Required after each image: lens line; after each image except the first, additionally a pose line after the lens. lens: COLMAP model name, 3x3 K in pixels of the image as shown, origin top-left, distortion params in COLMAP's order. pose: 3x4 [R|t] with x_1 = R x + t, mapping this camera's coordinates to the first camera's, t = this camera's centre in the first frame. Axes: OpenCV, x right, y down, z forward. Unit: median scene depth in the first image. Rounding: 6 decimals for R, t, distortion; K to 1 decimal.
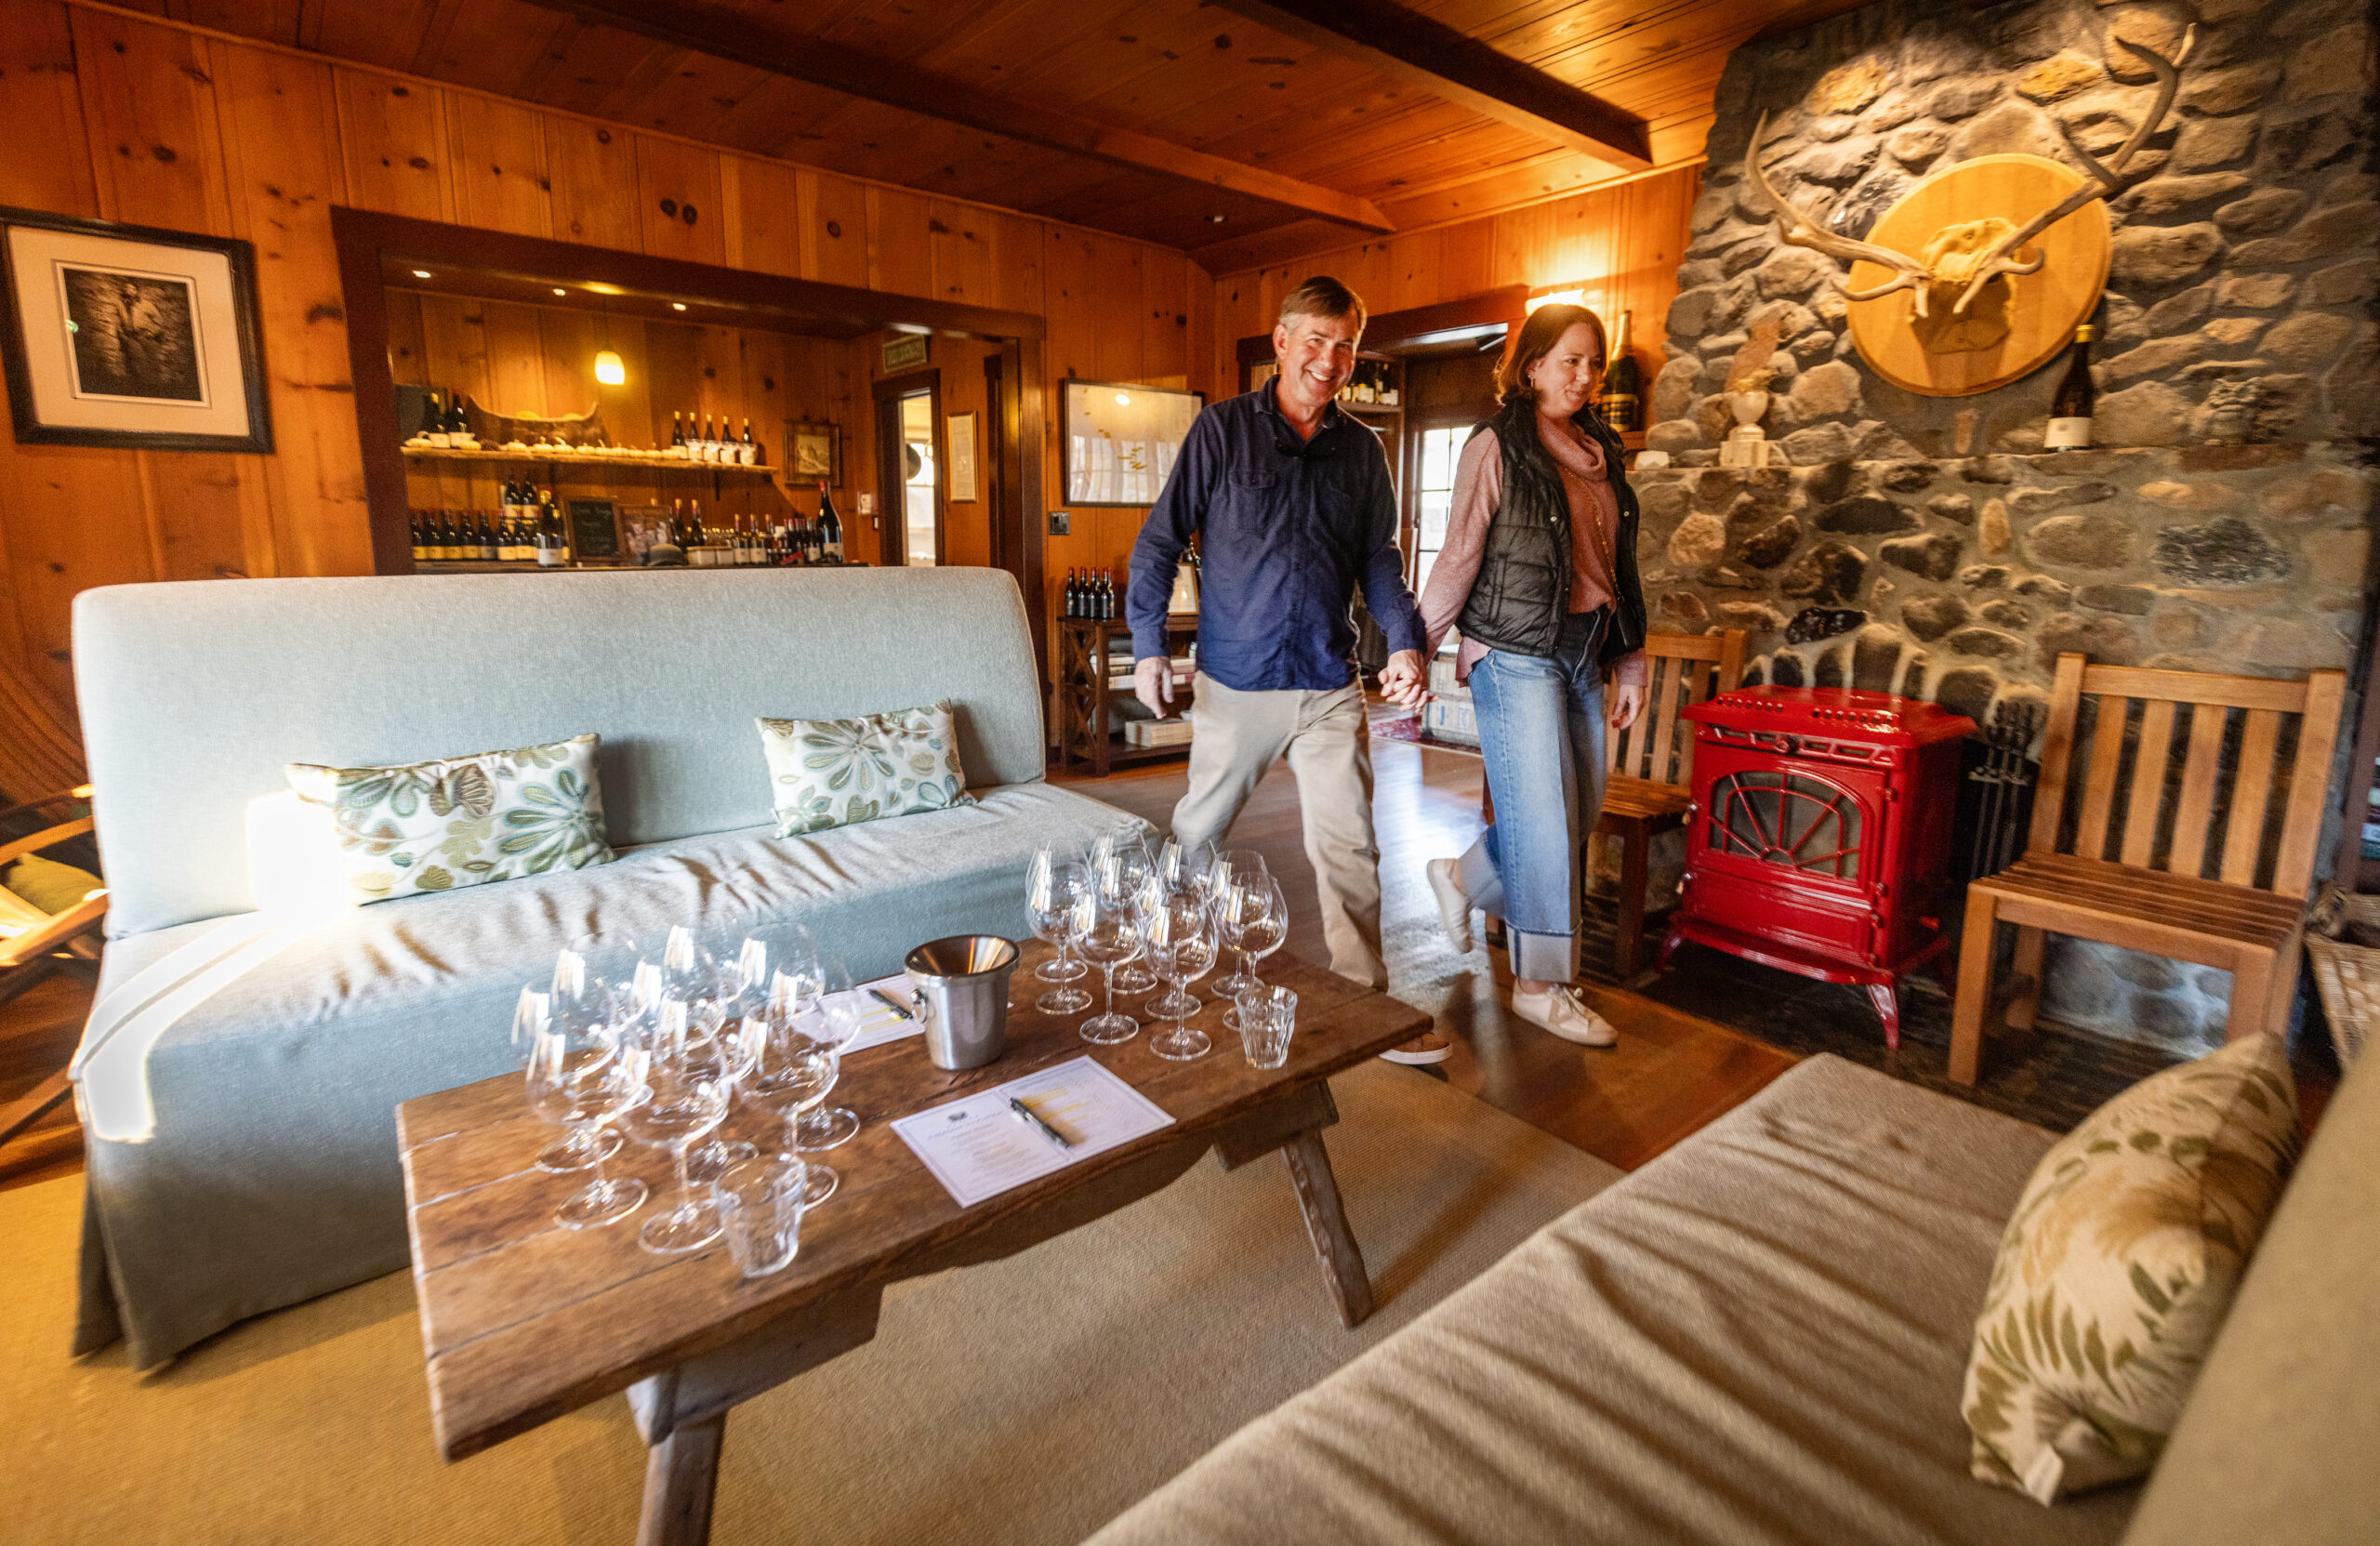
lens RADIAL K [[1108.5, 0, 1186.9], [0, 1108.5, 763.0], [0, 0, 1]] dist [0.000505, 0.000009]
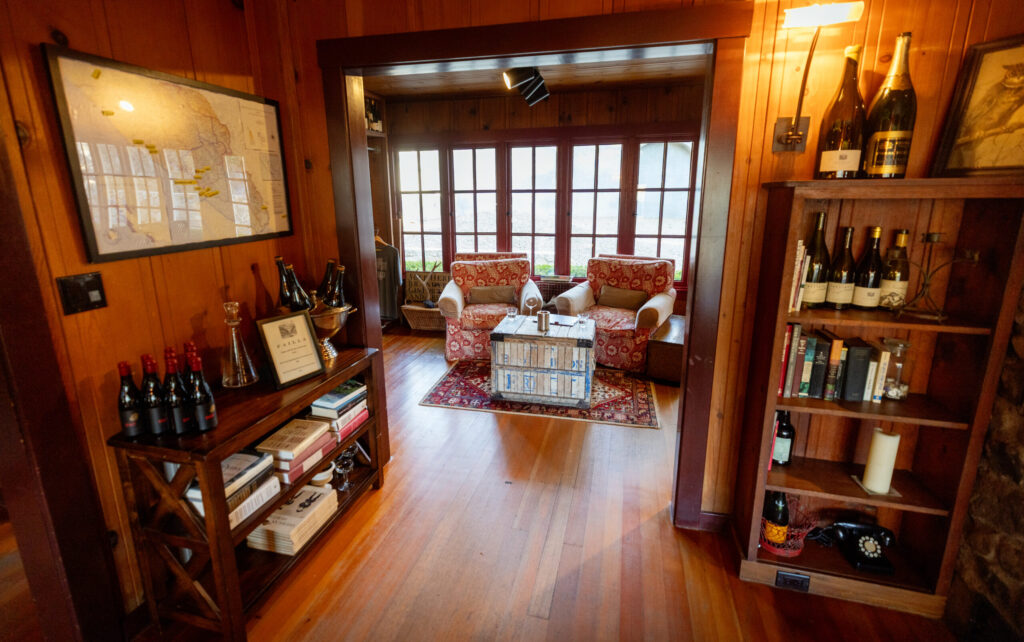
lens RADIAL K [[470.4, 0, 512.4], [0, 470.4, 314.7], [0, 0, 1]] dist [-0.000273, 0.000068]
pose [[0.802090, -0.149631, 0.578155, -0.076655], [0.120290, 0.988740, 0.089012, -0.197943], [-0.584964, -0.001850, 0.811057, 0.650532]]
